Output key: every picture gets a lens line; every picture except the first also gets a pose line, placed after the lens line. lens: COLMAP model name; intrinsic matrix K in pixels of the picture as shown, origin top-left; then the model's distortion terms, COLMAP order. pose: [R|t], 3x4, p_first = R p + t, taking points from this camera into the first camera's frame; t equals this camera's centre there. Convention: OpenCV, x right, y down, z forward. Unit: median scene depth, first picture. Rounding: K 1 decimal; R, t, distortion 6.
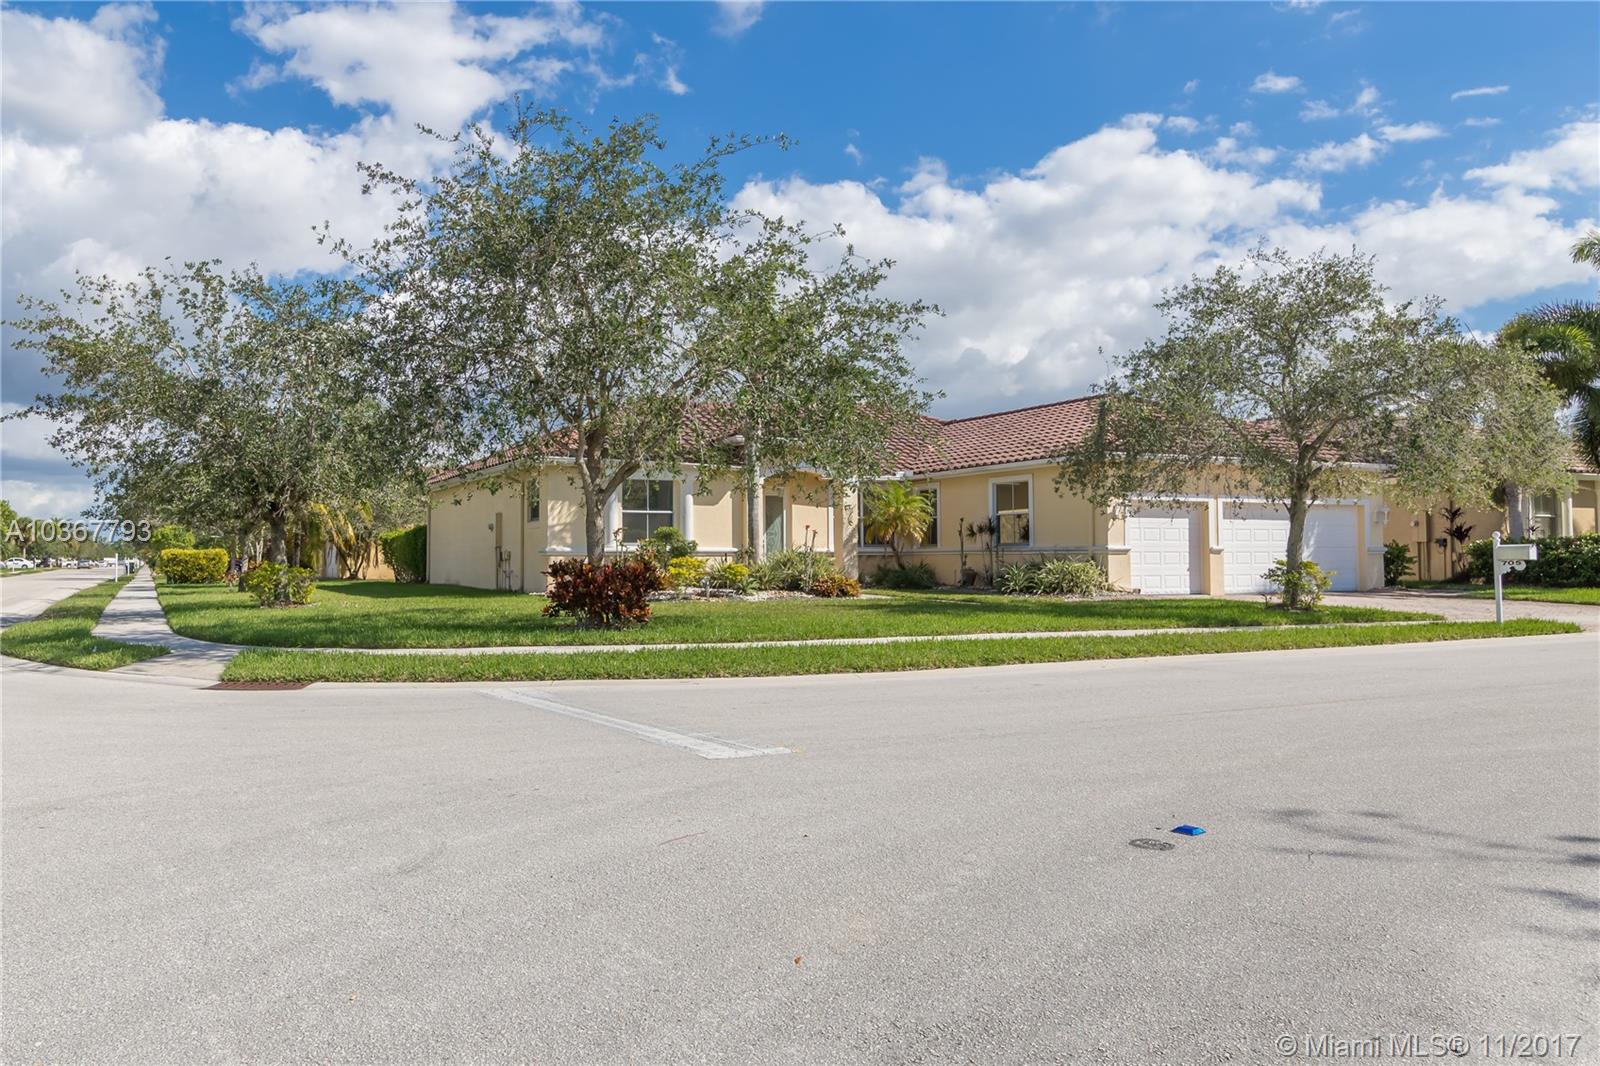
lens RADIAL K [[1055.5, 0, 798.5], [0, 1055.5, 530.1], [0, 0, 1]] dist [0.003652, 0.000147]
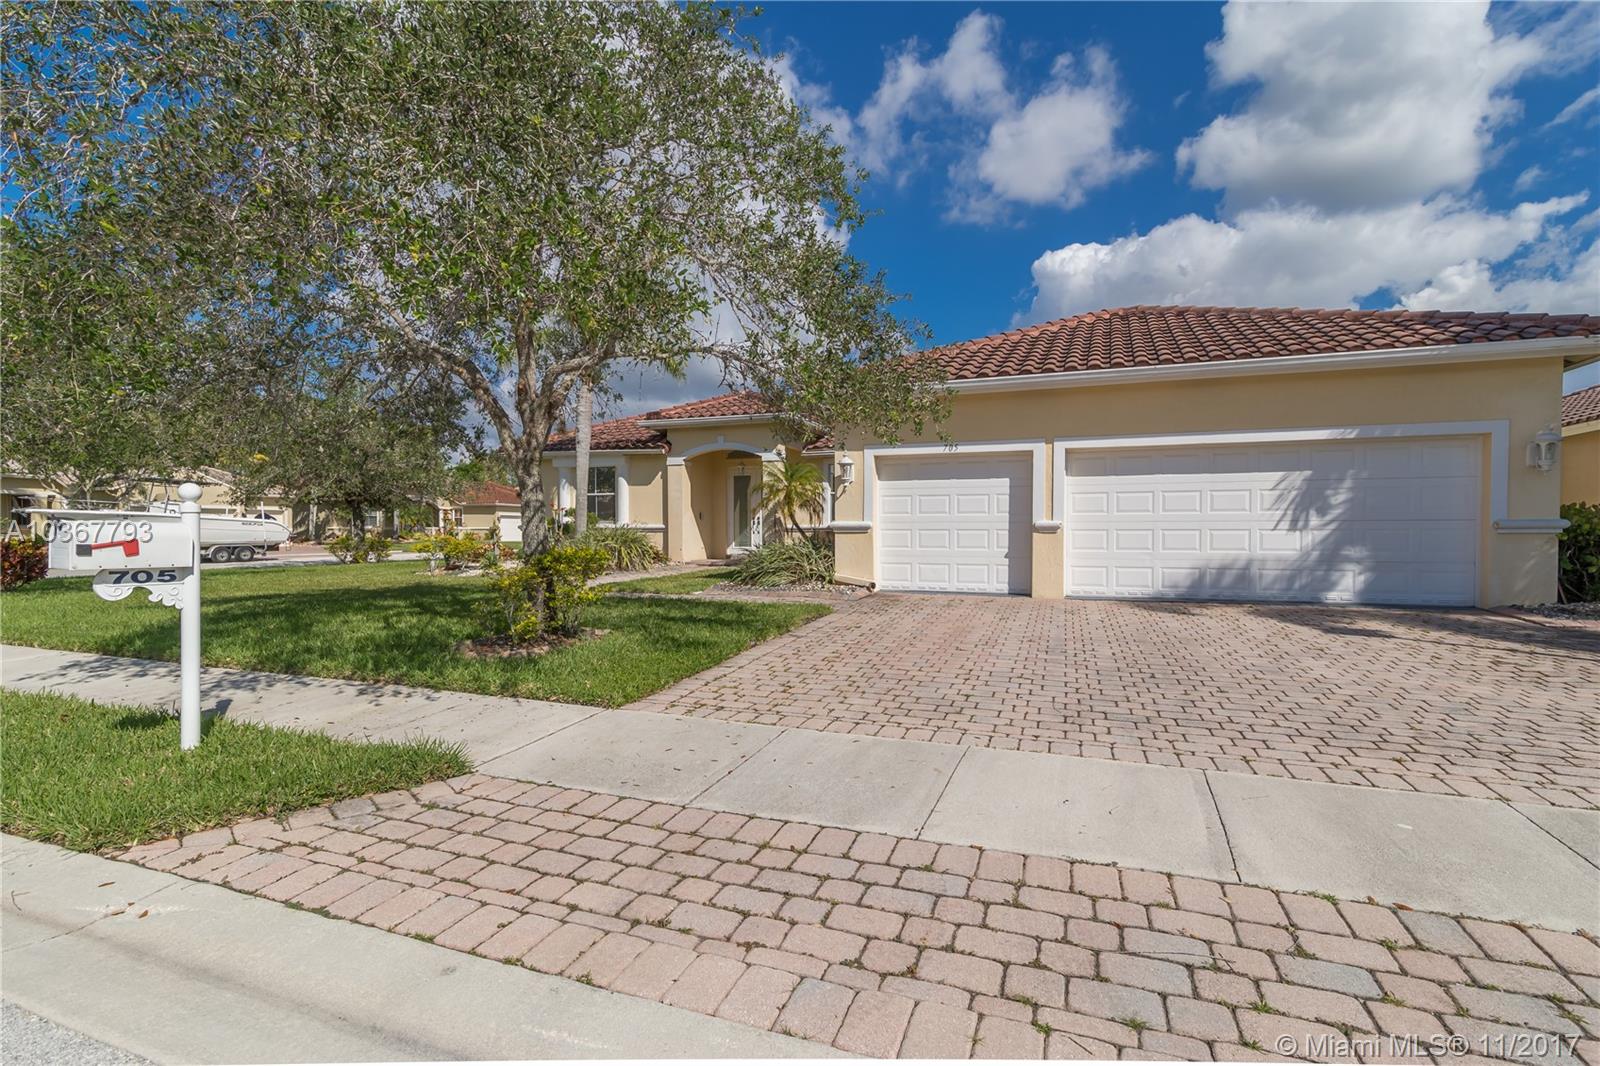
lens RADIAL K [[768.2, 0, 798.9], [0, 768.2, 531.9], [0, 0, 1]] dist [-0.000266, -0.000194]
pose [[0.690327, 0.005677, -0.723475, 0.621052], [0.016289, 0.999594, 0.023386, 0.008957], [0.723314, -0.027929, 0.689954, 0.580335]]
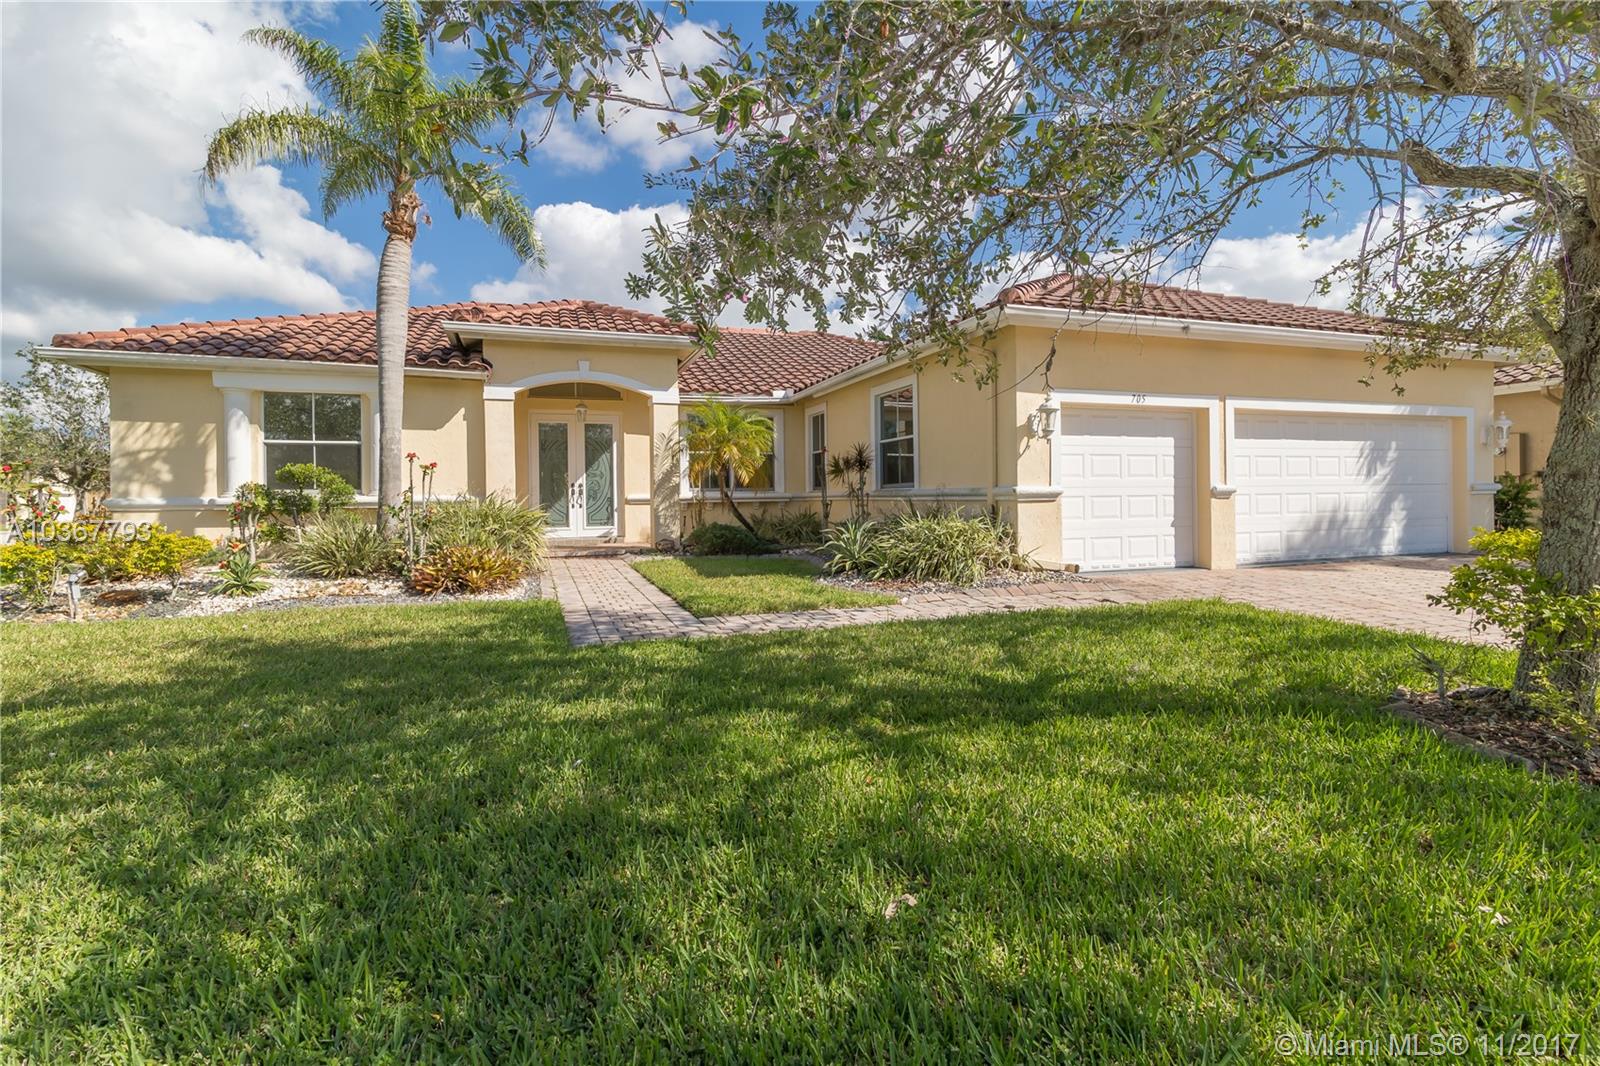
lens RADIAL K [[768.2, 0, 822.3], [0, 768.2, 504.3], [0, 0, 1]] dist [-0.000266, -0.000194]
pose [[0.996264, -0.008943, -0.085896, 0.214443], [0.011875, 0.999362, 0.033682, 0.009050], [0.085540, -0.034576, 0.995735, 0.565258]]
